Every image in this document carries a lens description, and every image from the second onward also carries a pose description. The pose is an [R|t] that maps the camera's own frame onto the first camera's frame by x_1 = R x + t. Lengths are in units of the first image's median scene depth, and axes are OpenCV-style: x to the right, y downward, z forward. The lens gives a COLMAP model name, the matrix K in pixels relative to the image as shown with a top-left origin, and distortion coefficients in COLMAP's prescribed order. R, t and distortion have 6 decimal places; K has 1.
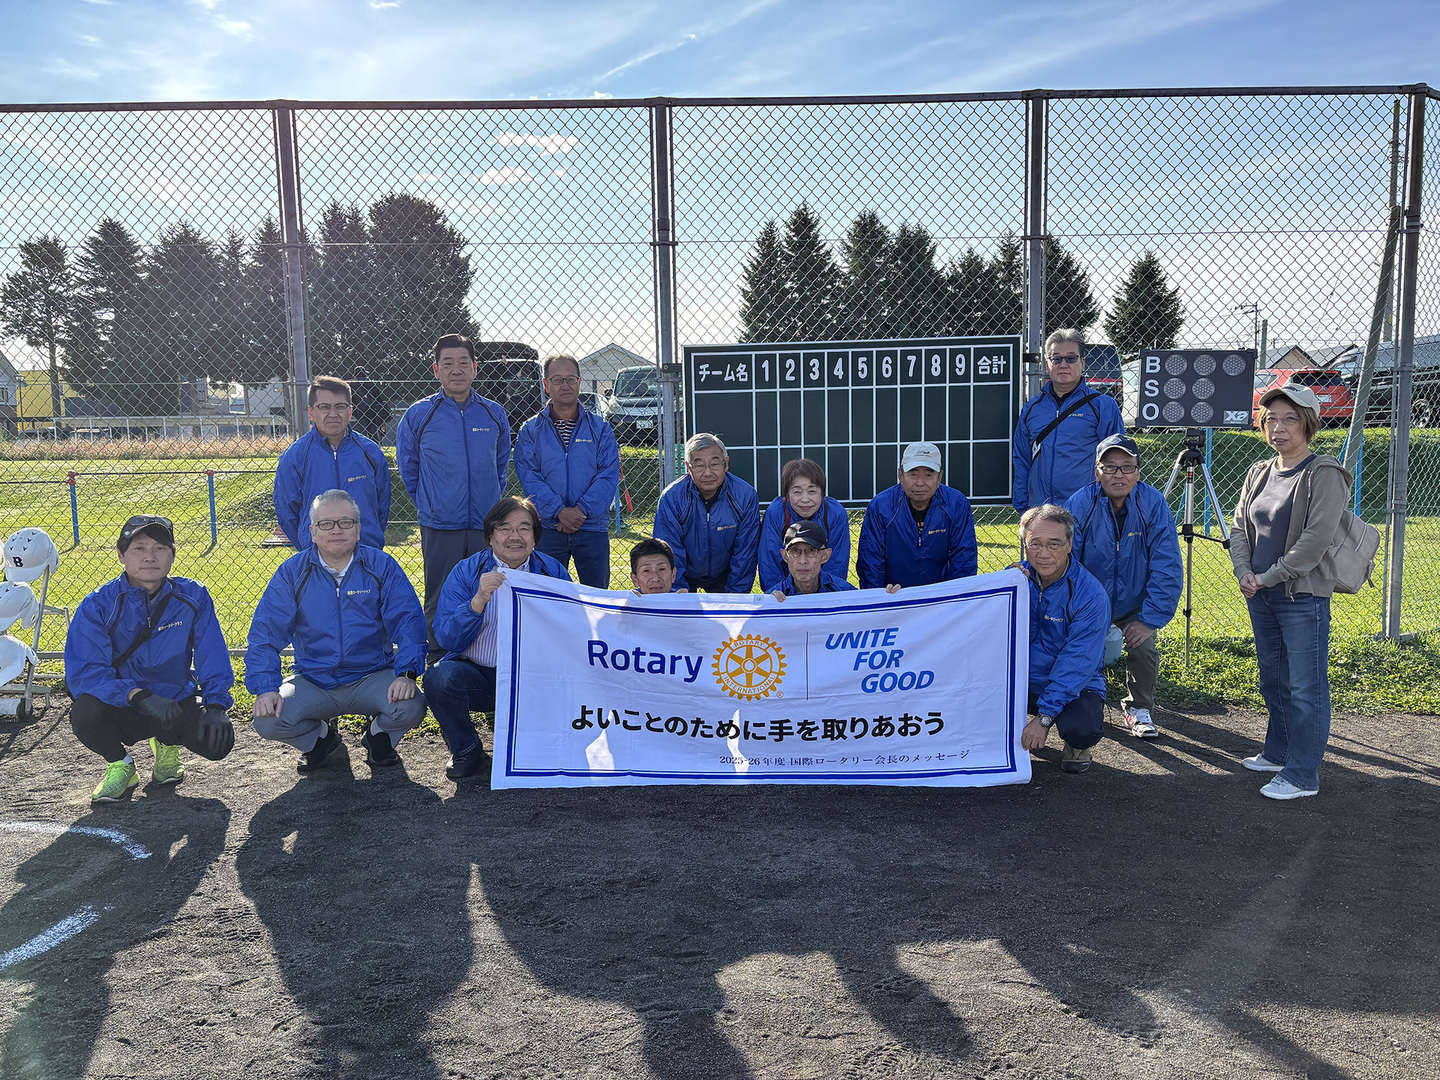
lens RADIAL K [[1076.3, 0, 717.1], [0, 1076.3, 540.6], [0, 0, 1]] dist [0.028727, -0.001741]
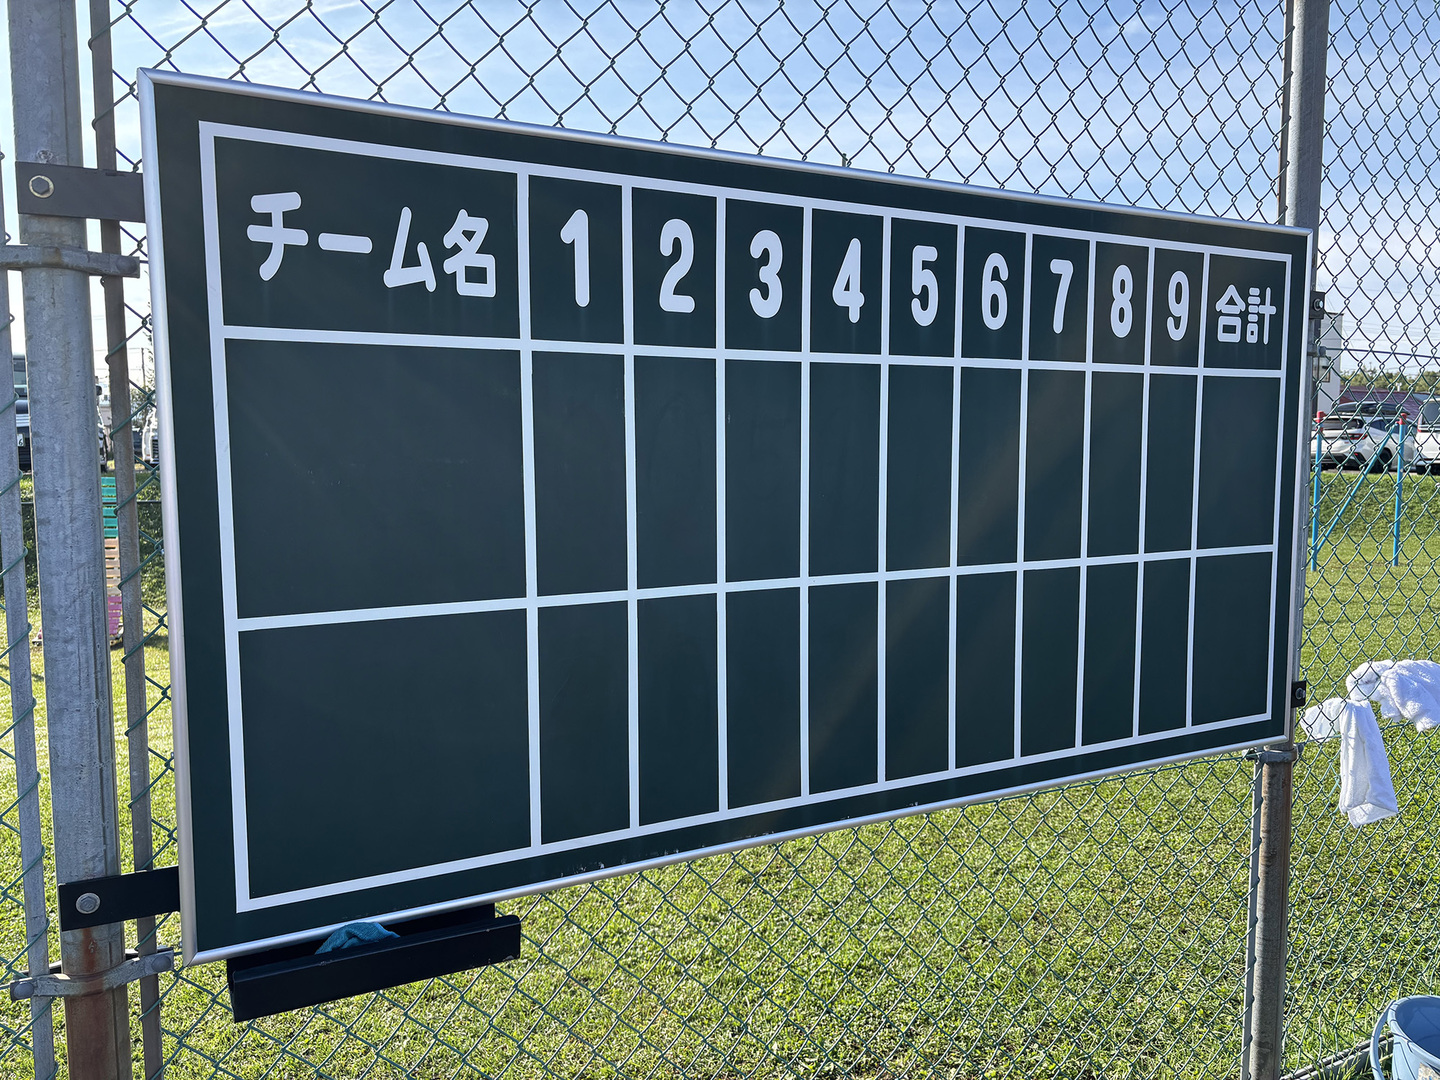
lens RADIAL K [[1076.3, 0, 721.2], [0, 1076.3, 549.3], [0, 0, 1]] dist [0.028727, -0.001741]
pose [[0.885282, -0.019954, 0.464626, -0.033012], [0.020921, 0.999776, 0.003074, -0.097758], [-0.464584, 0.006999, 0.885502, 0.788874]]
